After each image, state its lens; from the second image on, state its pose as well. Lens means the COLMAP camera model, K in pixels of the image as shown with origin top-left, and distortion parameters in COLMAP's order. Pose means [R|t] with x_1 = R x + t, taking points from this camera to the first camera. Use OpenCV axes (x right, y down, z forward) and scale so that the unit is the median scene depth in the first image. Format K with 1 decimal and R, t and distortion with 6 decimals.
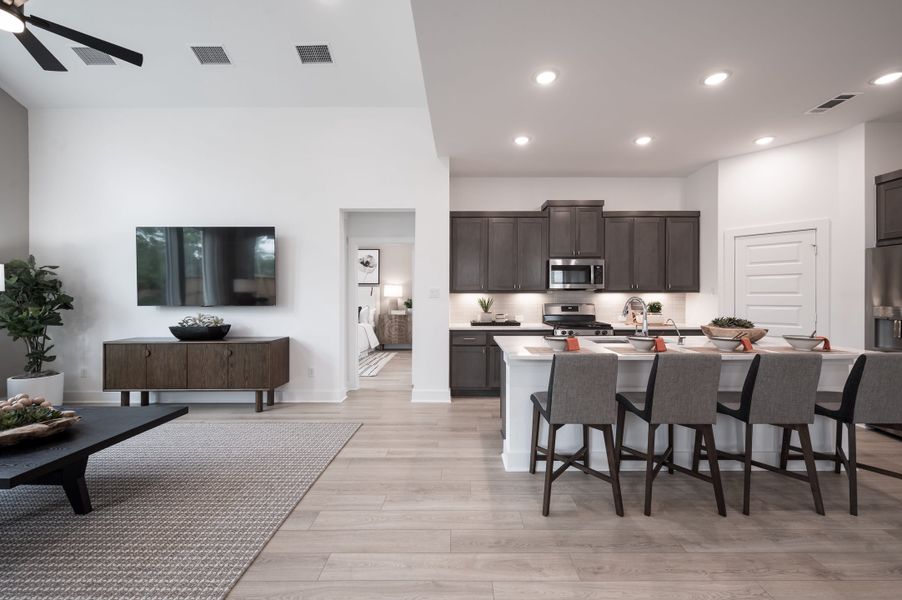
lens RADIAL K [[361.9, 0, 464.4], [0, 361.9, 296.1], [0, 0, 1]] dist [0.000675, 0.000134]
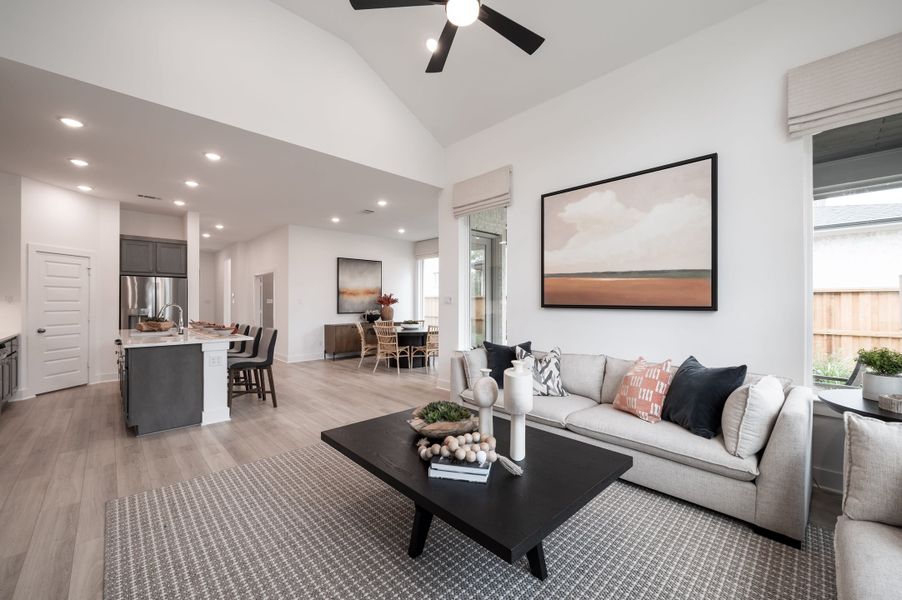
lens RADIAL K [[355.9, 0, 433.6], [0, 355.9, 299.7], [0, 0, 1]] dist [0.023811, 0.000045]
pose [[-0.668211, 0.007874, 0.743930, -0.875550], [0.004254, 0.999968, -0.006762, 0.001524], [-0.743959, -0.001354, -0.668224, 0.770210]]
